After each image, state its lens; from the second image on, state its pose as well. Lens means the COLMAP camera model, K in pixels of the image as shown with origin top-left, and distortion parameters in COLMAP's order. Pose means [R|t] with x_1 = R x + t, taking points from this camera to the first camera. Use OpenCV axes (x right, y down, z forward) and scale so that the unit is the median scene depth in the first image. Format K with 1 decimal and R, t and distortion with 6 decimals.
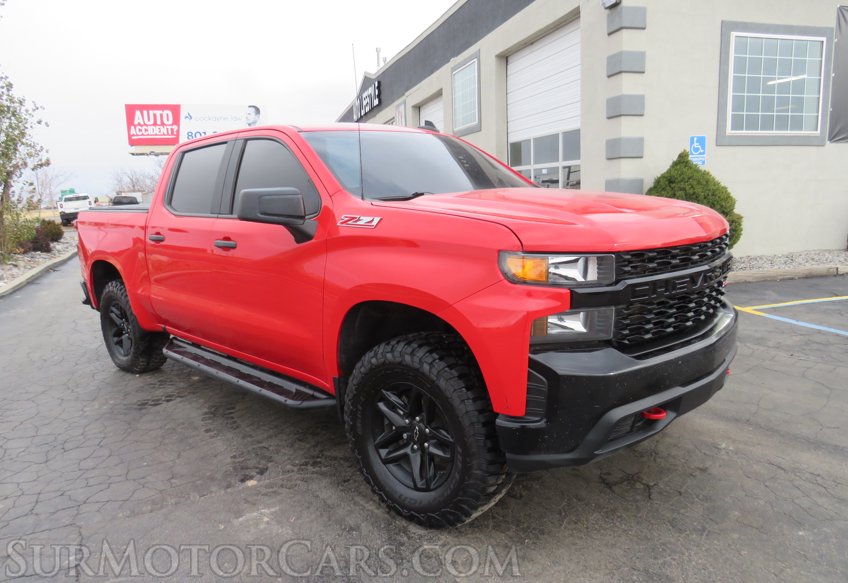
lens RADIAL K [[615.6, 0, 416.9], [0, 615.6, 289.4], [0, 0, 1]] dist [-0.015952, 0.001994]
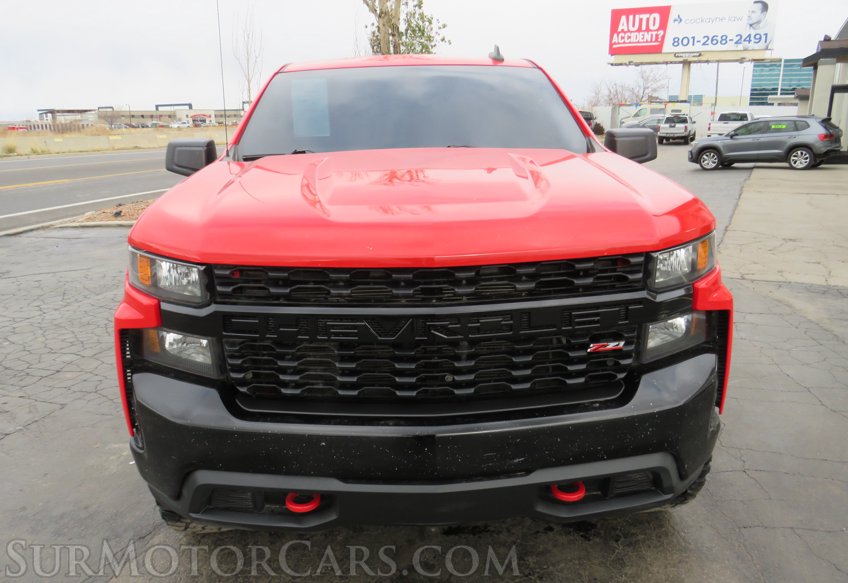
lens RADIAL K [[675.8, 0, 422.0], [0, 675.8, 290.3], [0, 0, 1]] dist [-0.017531, 0.010434]
pose [[0.750731, 0.194878, -0.631210, 0.546276], [-0.124452, 0.980111, 0.154578, -0.098463], [0.648779, -0.037491, 0.760052, 0.308845]]
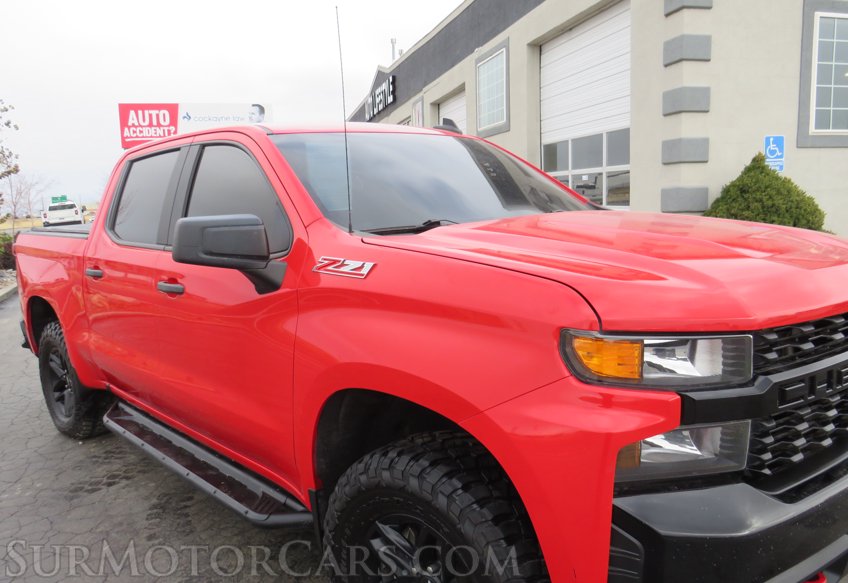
lens RADIAL K [[675.8, 0, 419.0], [0, 675.8, 294.6], [0, 0, 1]] dist [-0.017531, 0.010434]
pose [[0.999627, 0.000586, -0.027295, 0.005516], [-0.000986, 0.999892, -0.014674, -0.046878], [0.027283, 0.014696, 0.999520, 0.176808]]
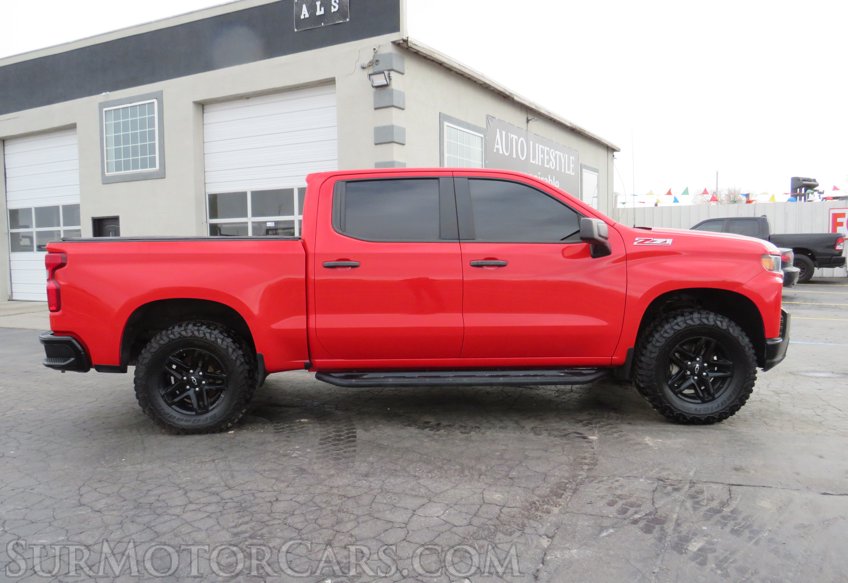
lens RADIAL K [[675.8, 0, 441.3], [0, 675.8, 295.9], [0, 0, 1]] dist [-0.017531, 0.010434]
pose [[0.698504, -0.034777, 0.714760, -1.142847], [0.105716, 0.992874, -0.055003, 0.042340], [-0.707754, 0.113982, 0.697203, 0.134880]]
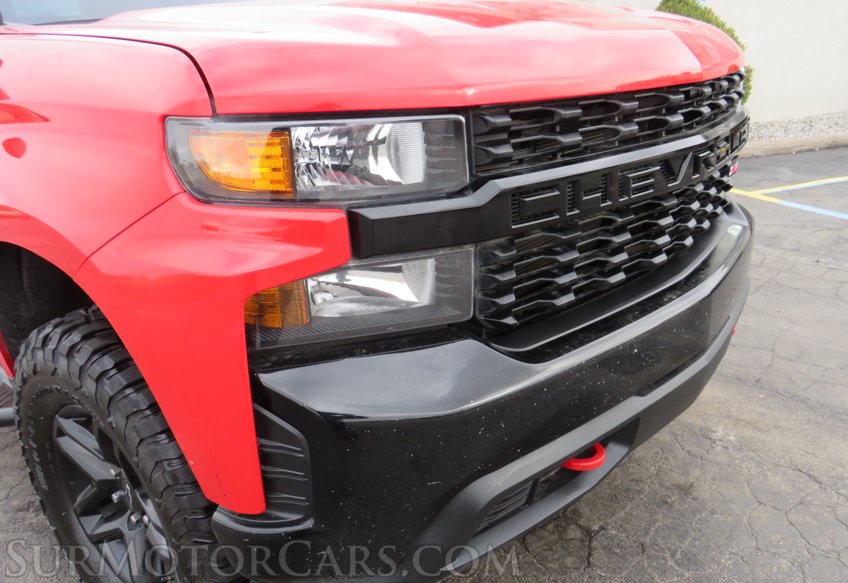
lens RADIAL K [[675.8, 0, 416.6], [0, 675.8, 298.2], [0, 0, 1]] dist [-0.017531, 0.010434]
pose [[0.998084, -0.050728, 0.035438, 0.146336], [0.043716, 0.983350, 0.176387, -0.010329], [-0.043795, -0.174500, 0.983683, 0.303138]]
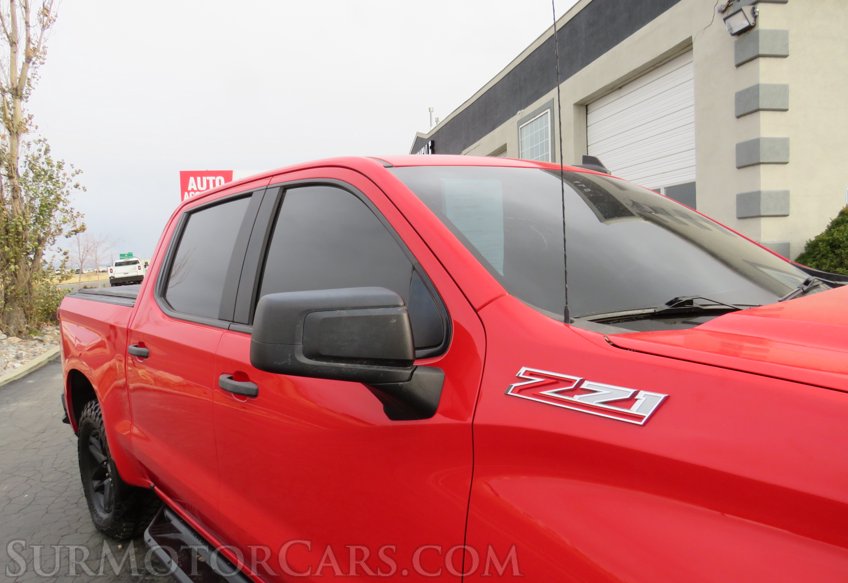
lens RADIAL K [[615.6, 0, 412.8], [0, 615.6, 293.2], [0, 0, 1]] dist [-0.015952, 0.001994]
pose [[0.996940, -0.001976, -0.078148, -0.108806], [-0.005259, 0.995721, -0.092261, -0.090524], [0.077995, 0.092390, 0.992664, 0.427434]]
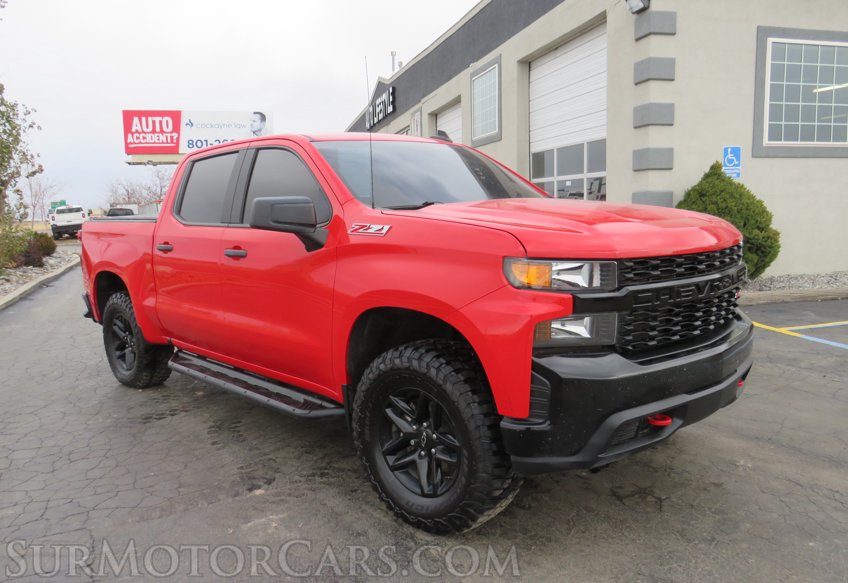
lens RADIAL K [[675.8, 0, 418.9], [0, 675.8, 286.7], [0, 0, 1]] dist [-0.017531, 0.010434]
pose [[0.999720, 0.007451, -0.022478, 0.008770], [-0.008297, 0.999251, -0.037784, 0.016828], [0.022180, 0.037960, 0.999033, -0.072604]]
